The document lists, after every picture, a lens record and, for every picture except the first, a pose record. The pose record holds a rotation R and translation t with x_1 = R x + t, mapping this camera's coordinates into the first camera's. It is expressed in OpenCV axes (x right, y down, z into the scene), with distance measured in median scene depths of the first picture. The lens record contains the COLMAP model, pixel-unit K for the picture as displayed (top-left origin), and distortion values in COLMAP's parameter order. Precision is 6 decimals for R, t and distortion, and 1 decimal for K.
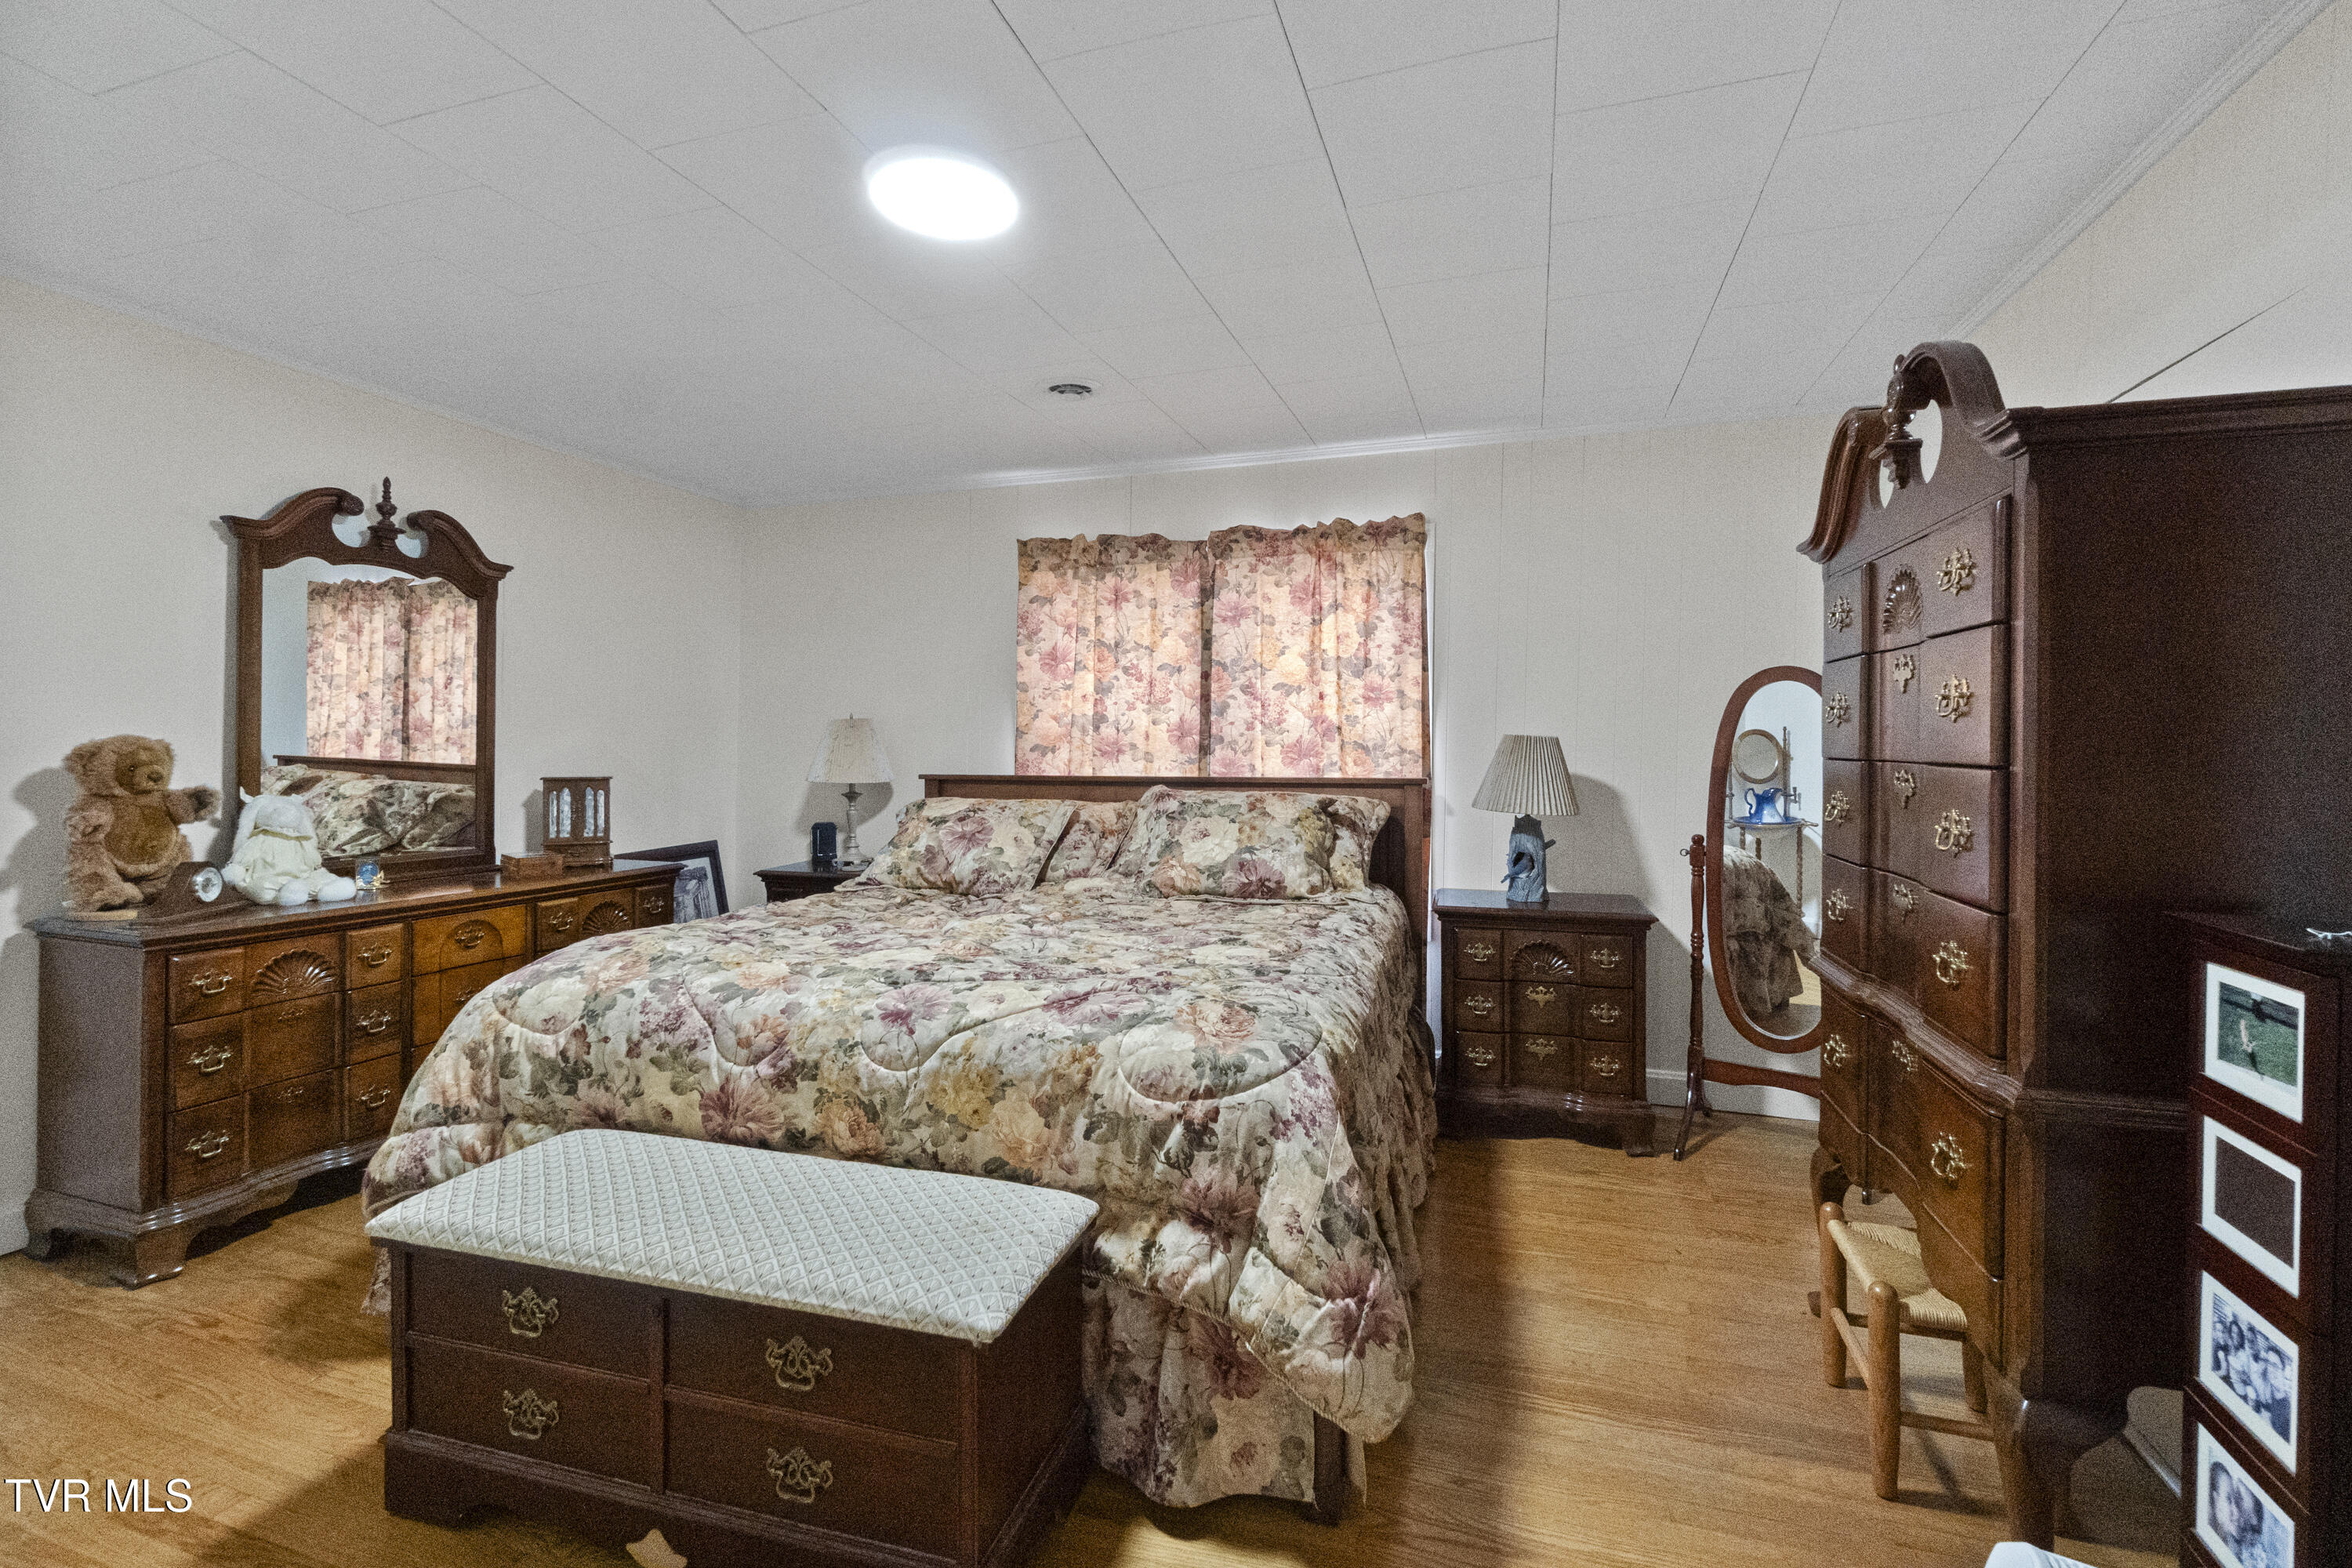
lens RADIAL K [[1020.9, 0, 1176.9], [0, 1020.9, 753.2], [0, 0, 1]] dist [-0.008086, 0.002289]
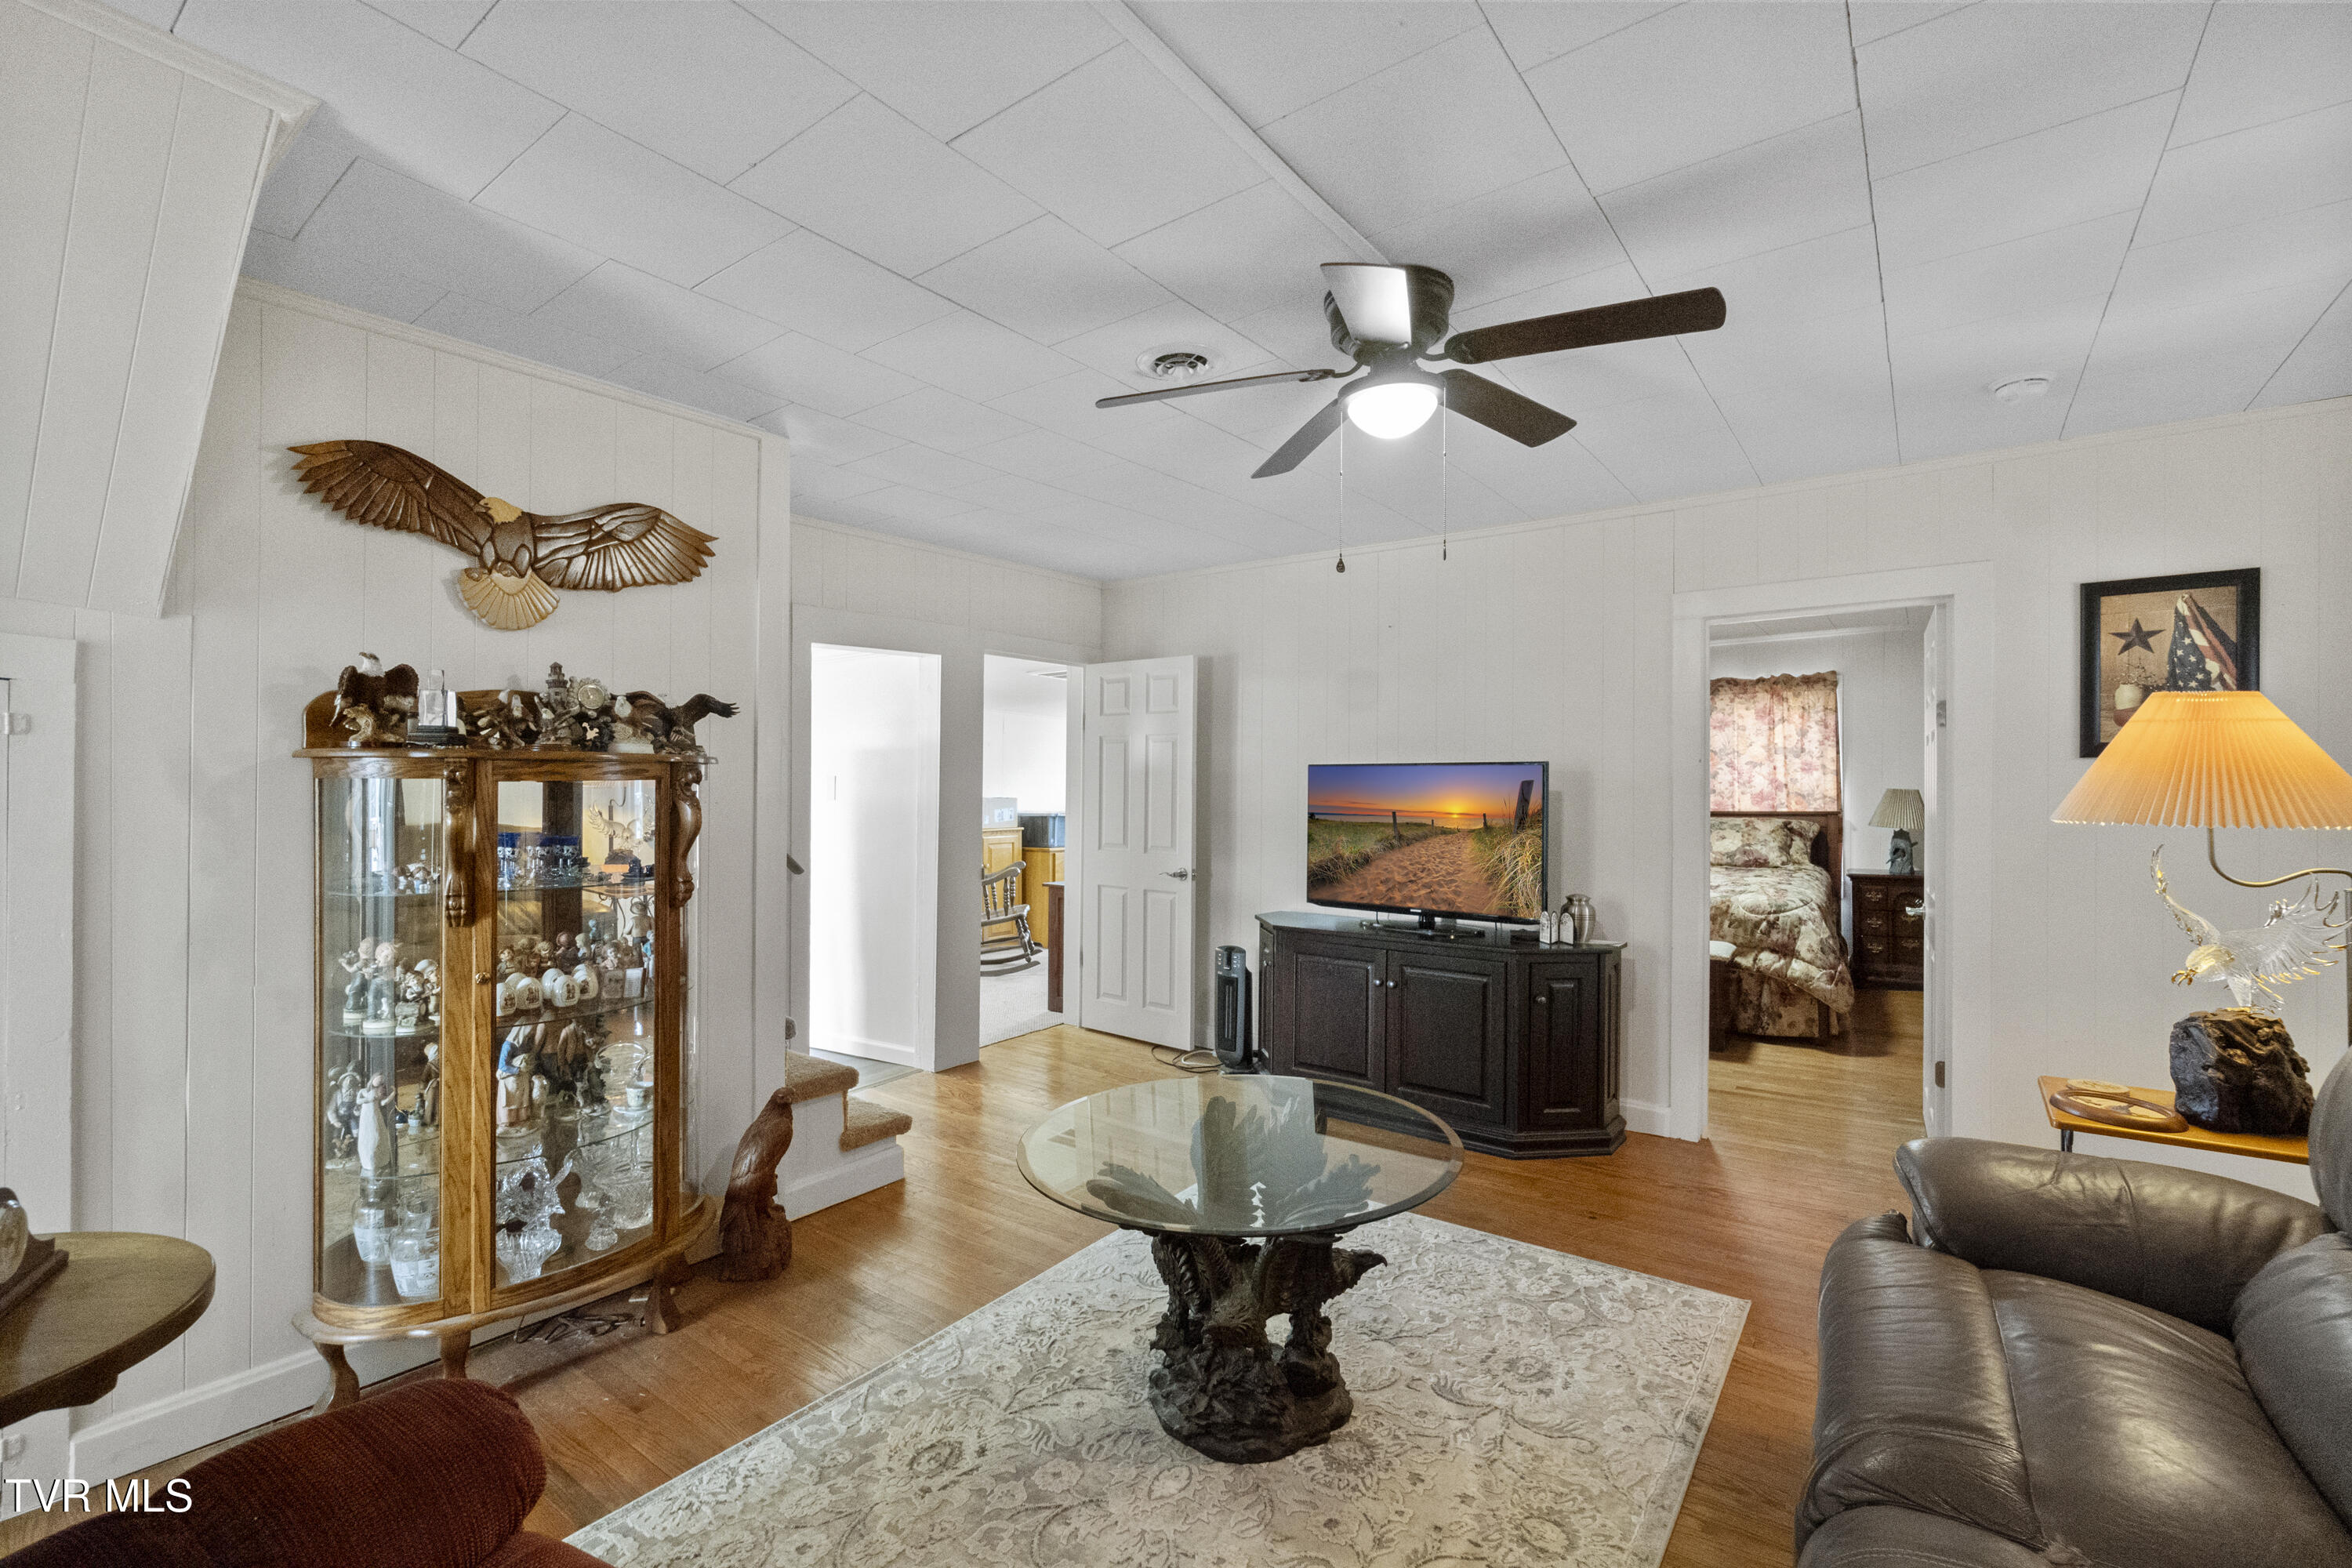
lens RADIAL K [[1020.9, 0, 1169.4], [0, 1020.9, 780.3], [0, 0, 1]] dist [-0.008086, 0.002289]
pose [[0.952045, -0.010170, -0.305790, -0.351345], [0.007621, 0.999926, -0.009527, -0.023710], [0.305864, 0.006740, 0.952051, -1.144338]]
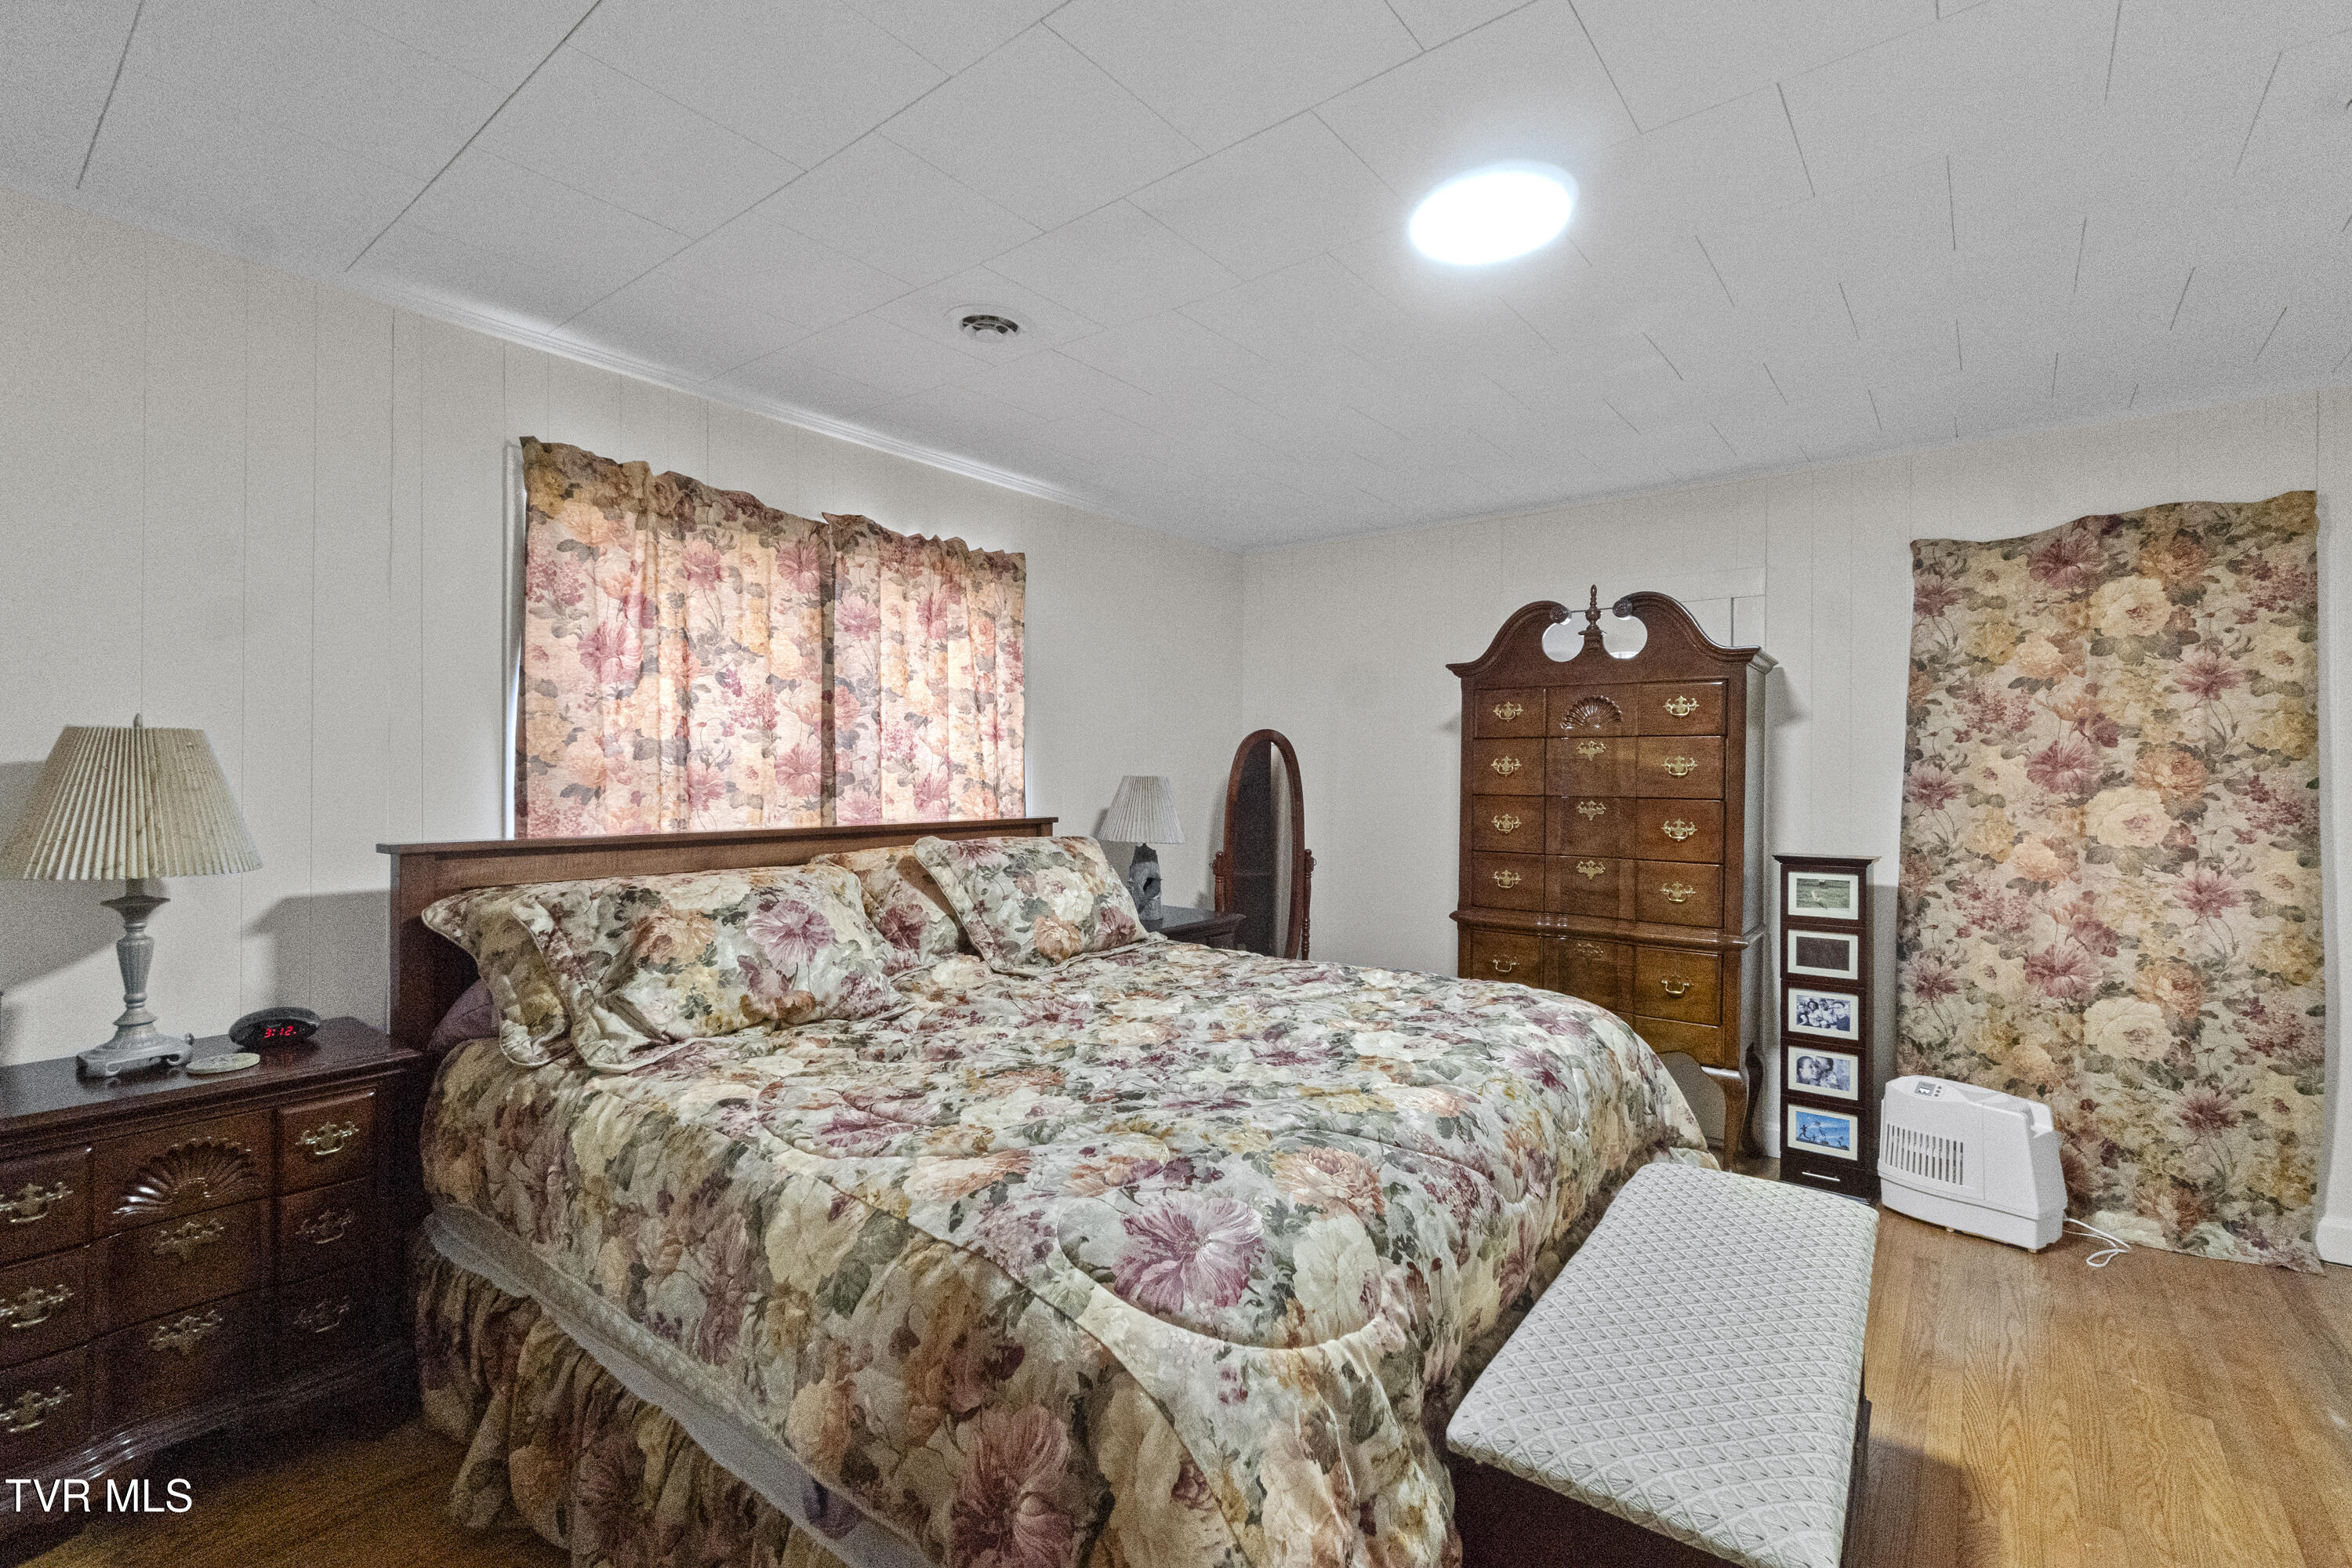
lens RADIAL K [[1020.9, 0, 1196.4], [0, 1020.9, 782.7], [0, 0, 1]] dist [-0.008086, 0.002289]
pose [[0.349788, -0.001935, 0.936827, -0.629835], [0.004604, 0.999989, 0.000347, -0.009031], [-0.936817, 0.004192, 0.349793, 0.480335]]
